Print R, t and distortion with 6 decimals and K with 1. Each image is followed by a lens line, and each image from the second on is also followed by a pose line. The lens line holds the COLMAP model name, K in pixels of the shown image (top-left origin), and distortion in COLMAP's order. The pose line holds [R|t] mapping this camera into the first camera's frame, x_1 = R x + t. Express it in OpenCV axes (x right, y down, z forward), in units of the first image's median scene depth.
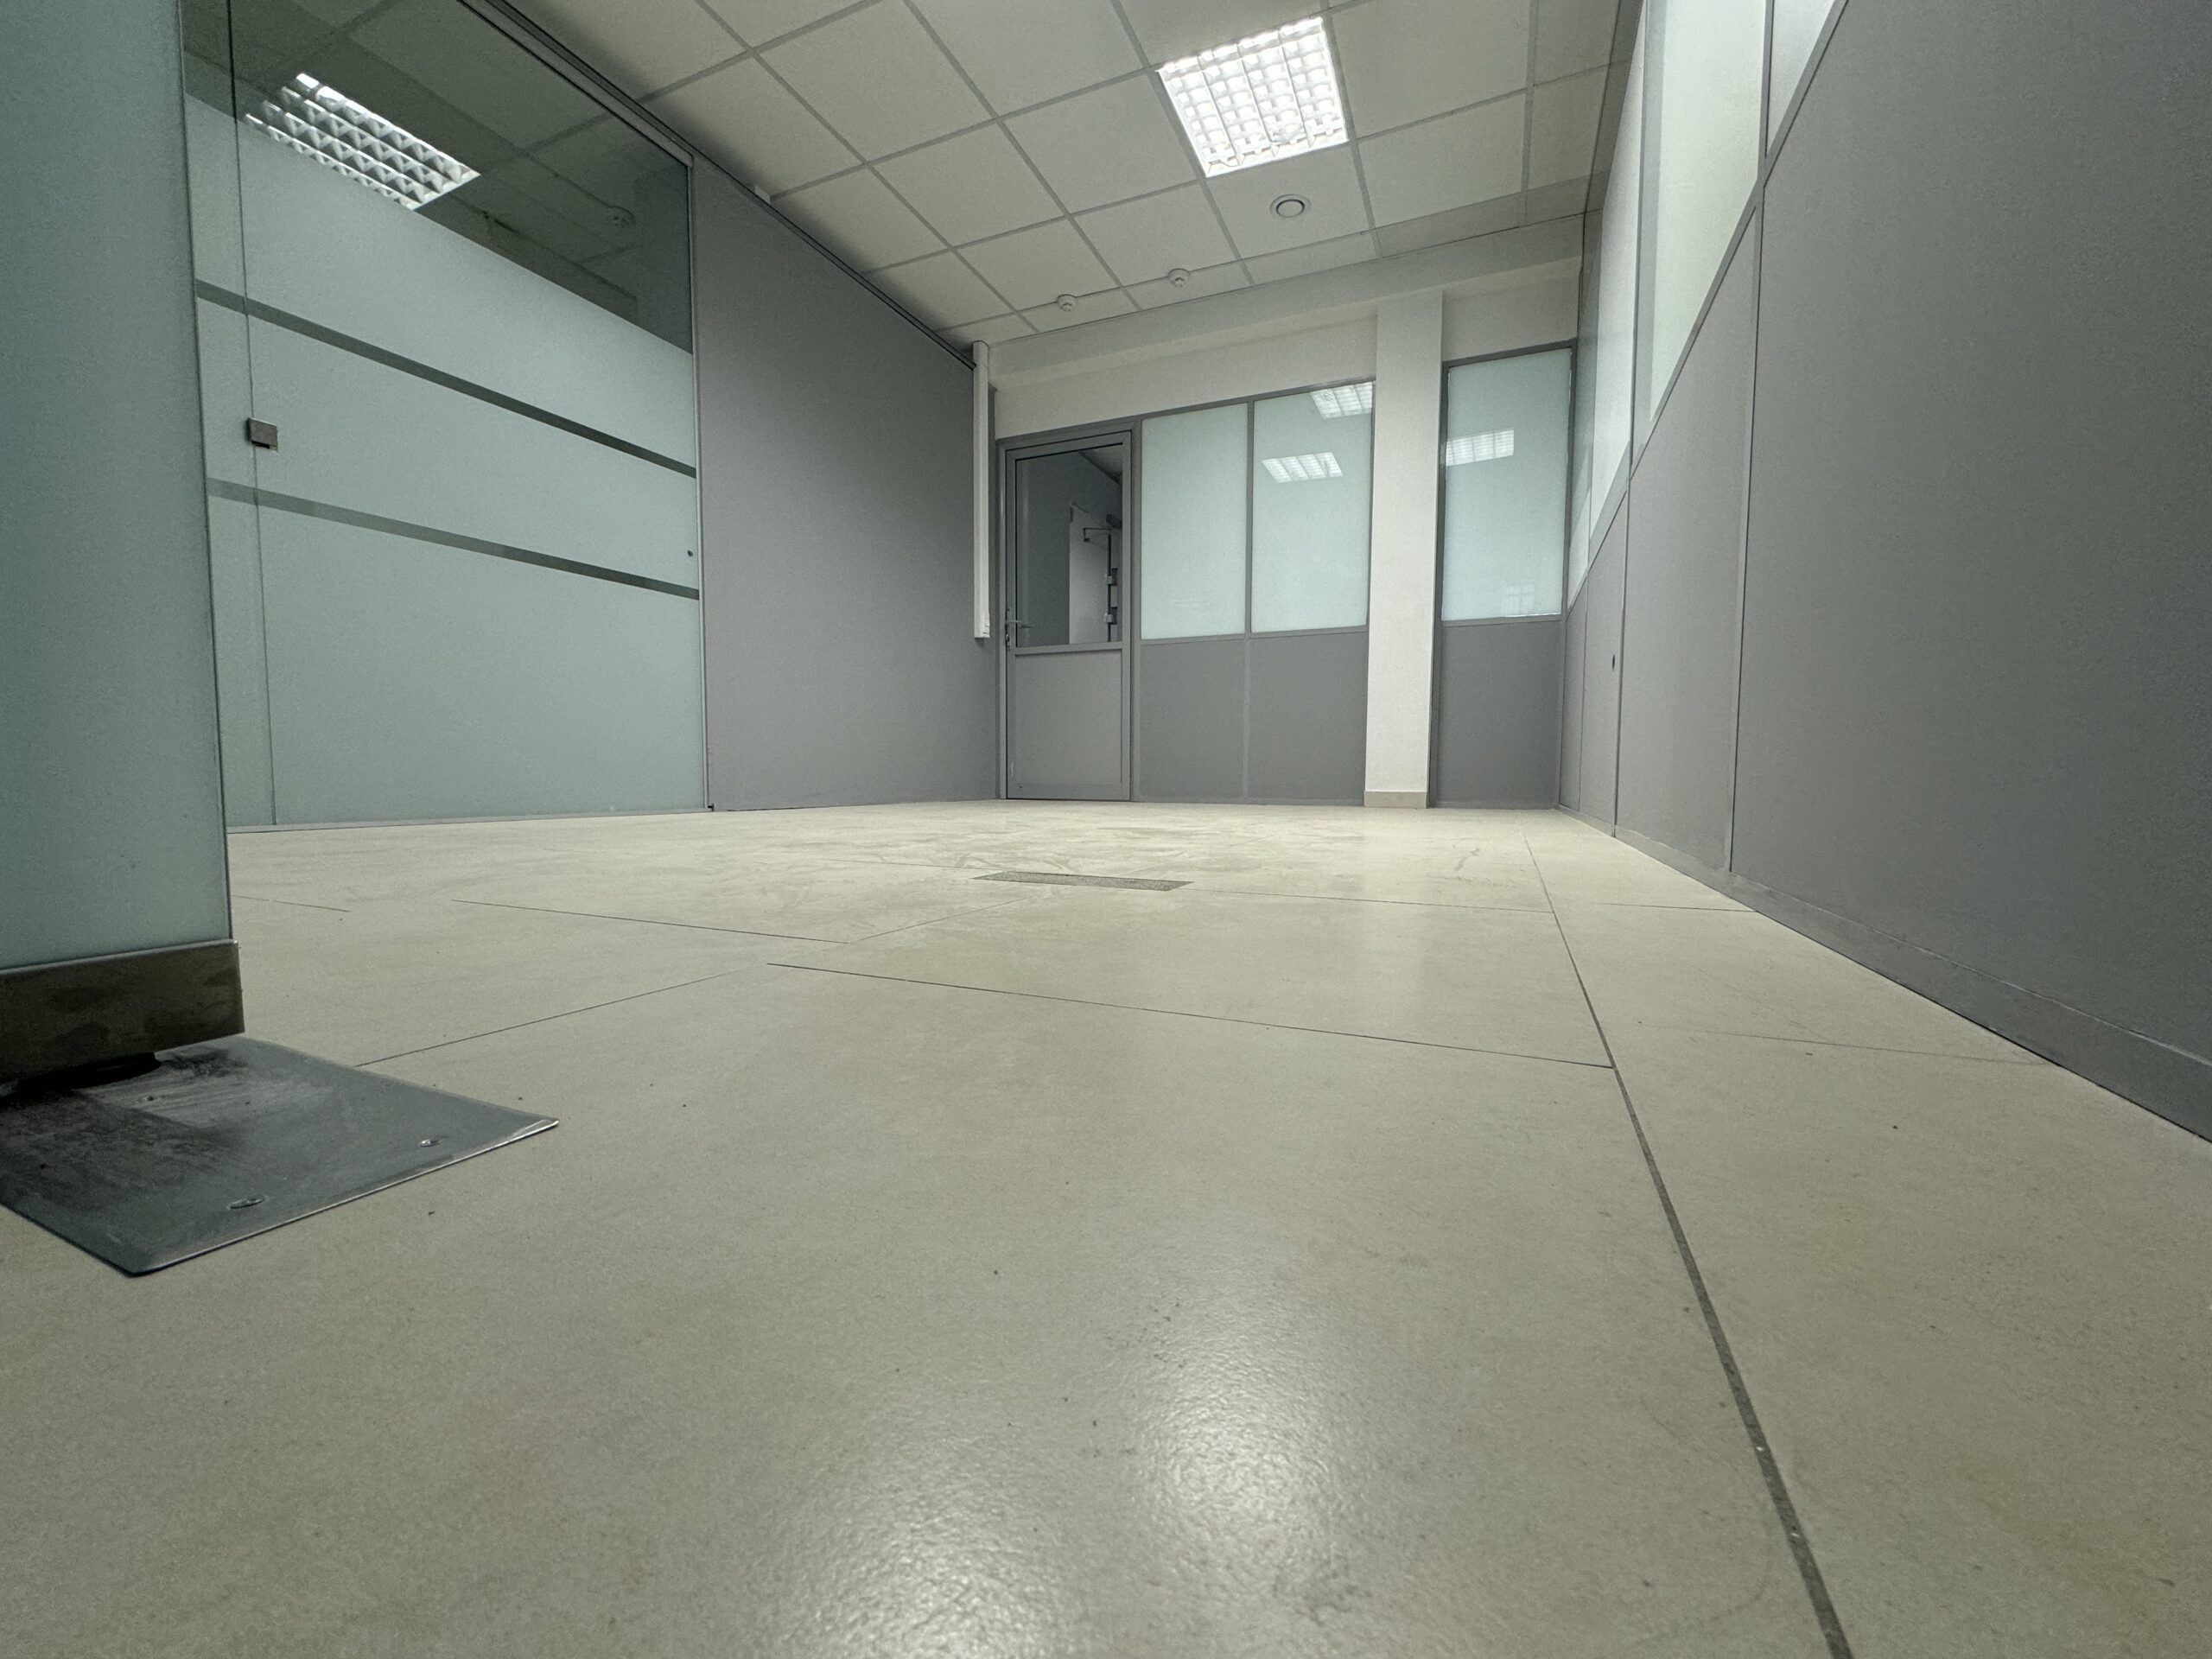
lens RADIAL K [[877.2, 0, 1101.1], [0, 877.2, 836.2], [0, 0, 1]] dist [-0.001495, 0.000691]
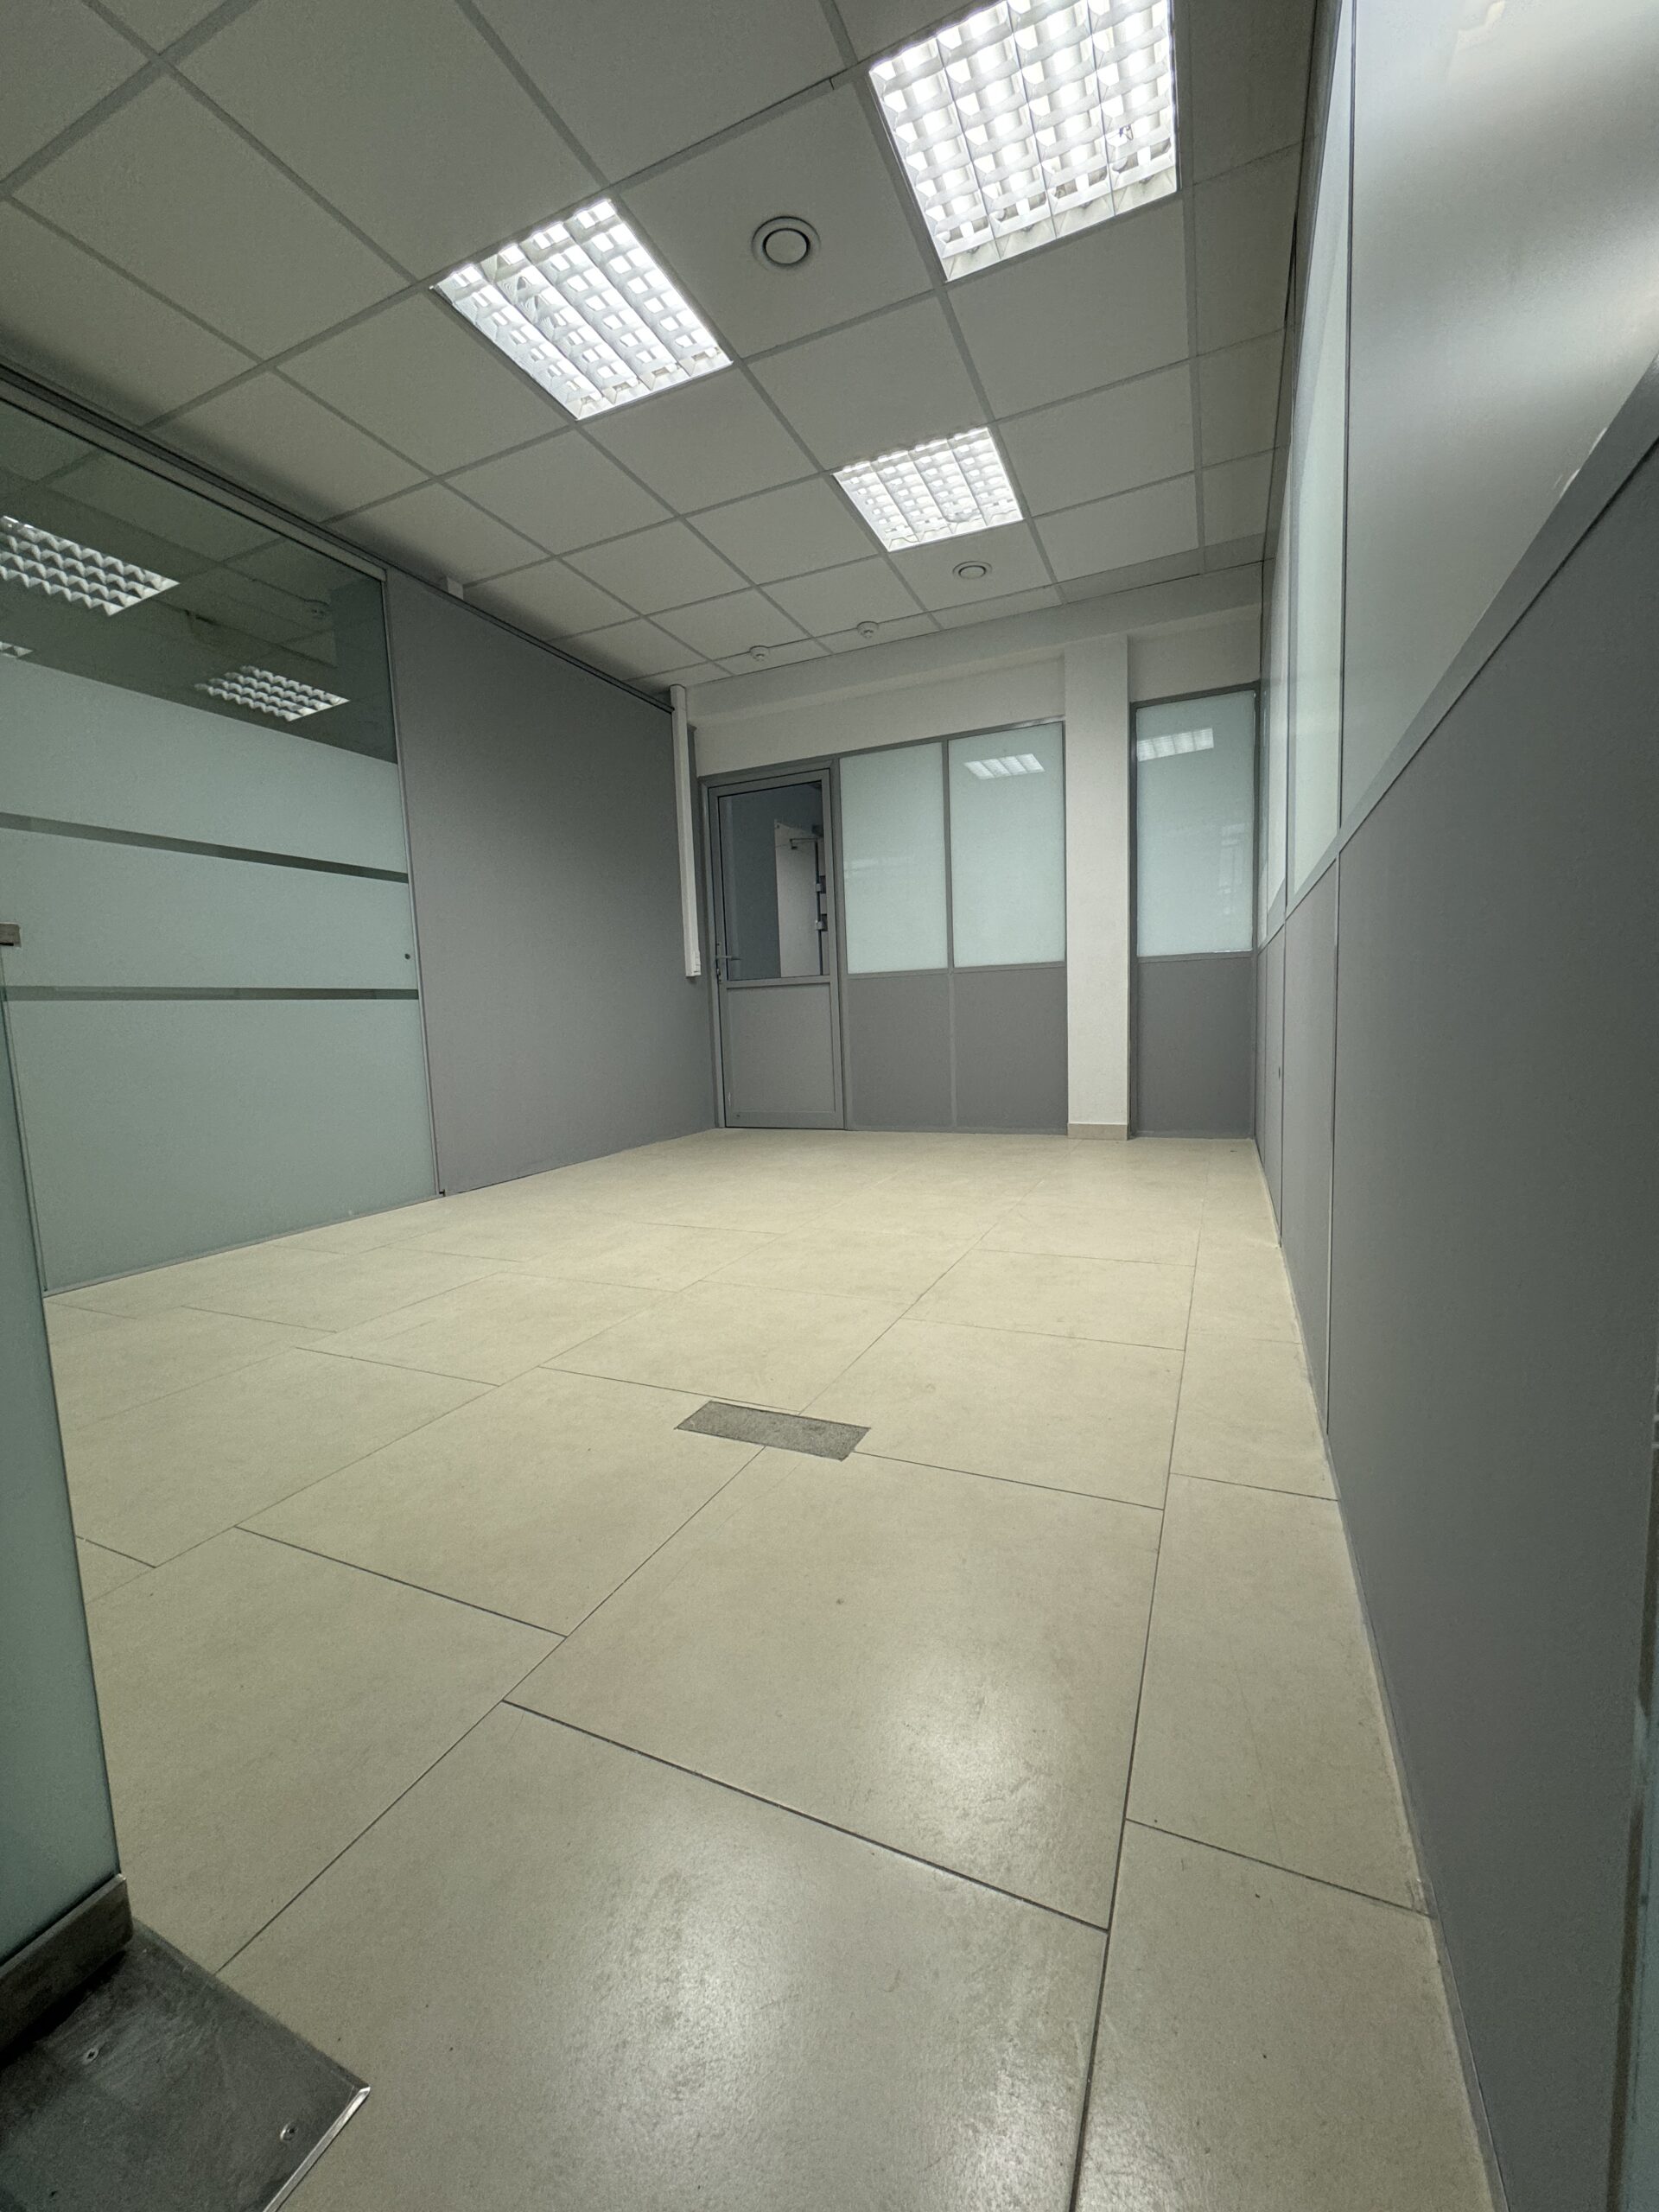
lens RADIAL K [[877.2, 0, 824.3], [0, 877.2, 1108.1], [0, 0, 1]] dist [-0.001495, 0.000691]
pose [[0.999030, -0.043416, -0.007323, 0.021524], [0.043677, 0.998234, 0.040263, -0.125996], [0.005562, -0.040544, 0.999162, -0.038268]]
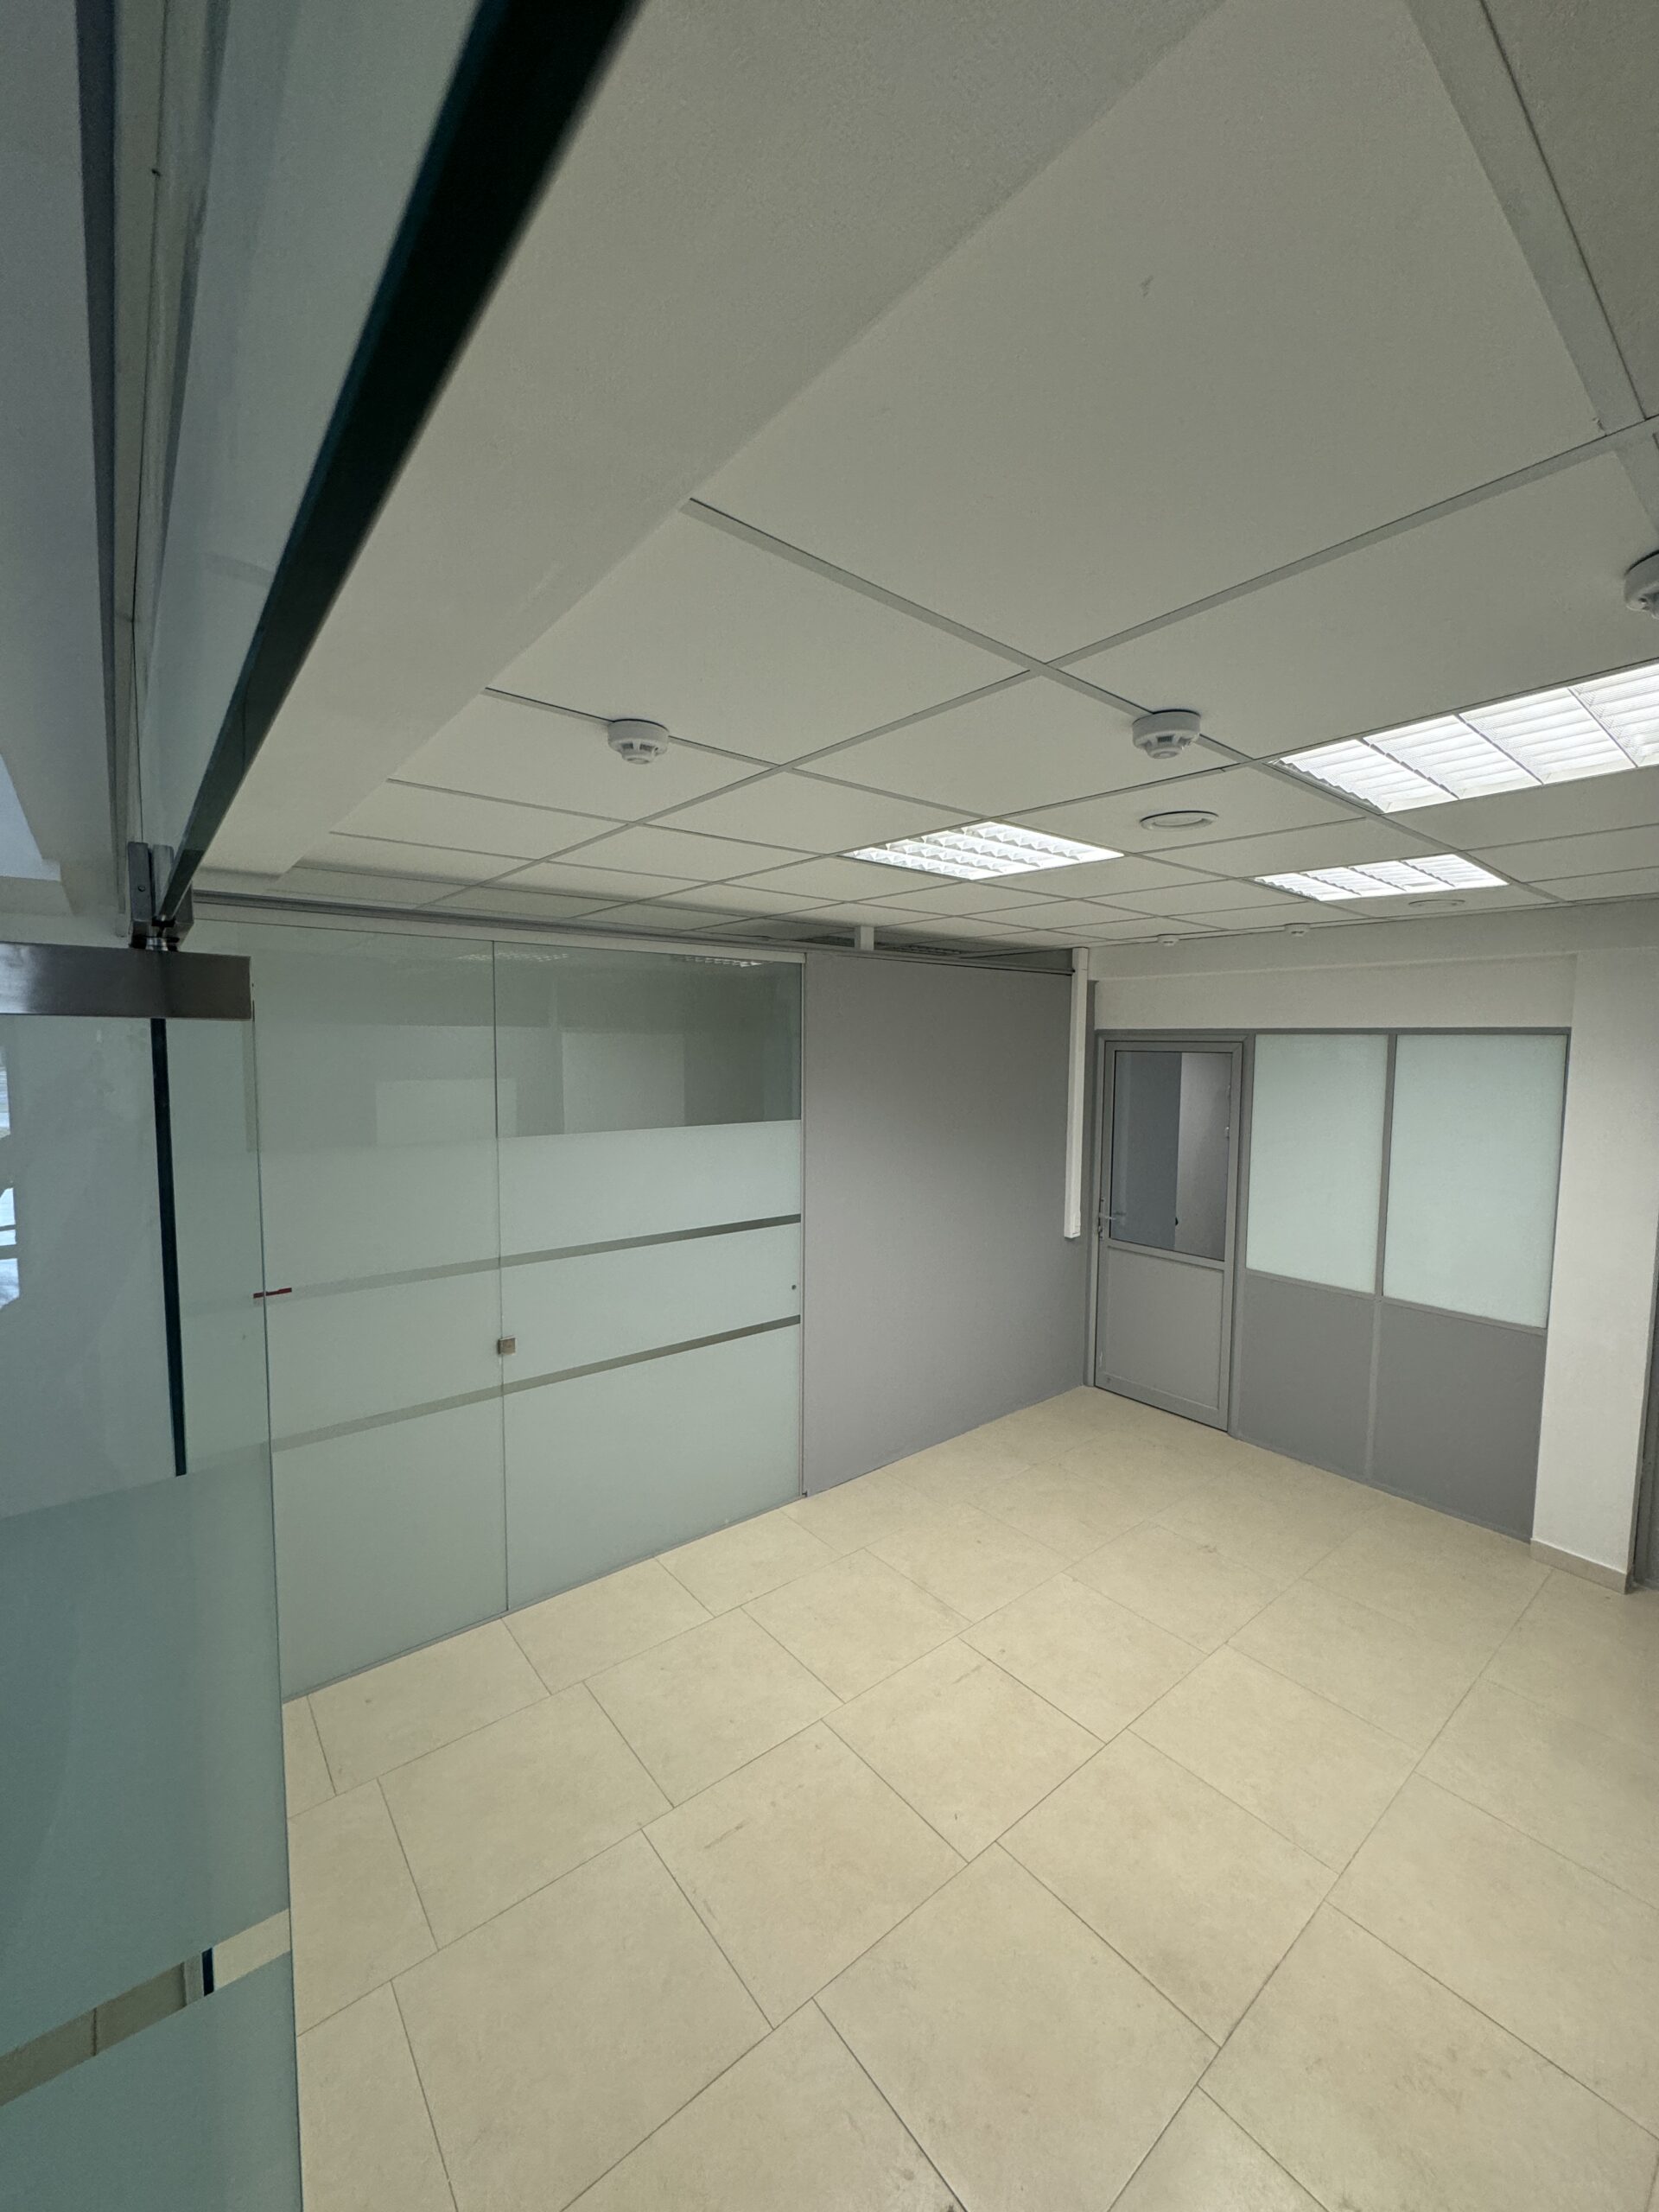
lens RADIAL K [[877.2, 0, 828.1], [0, 877.2, 1105.0], [0, 0, 1]] dist [-0.001495, 0.000691]
pose [[0.894328, 0.035610, -0.445993, 0.066370], [-0.032181, 0.999366, 0.015263, -0.453837], [0.446253, 0.000703, 0.894906, -0.020969]]
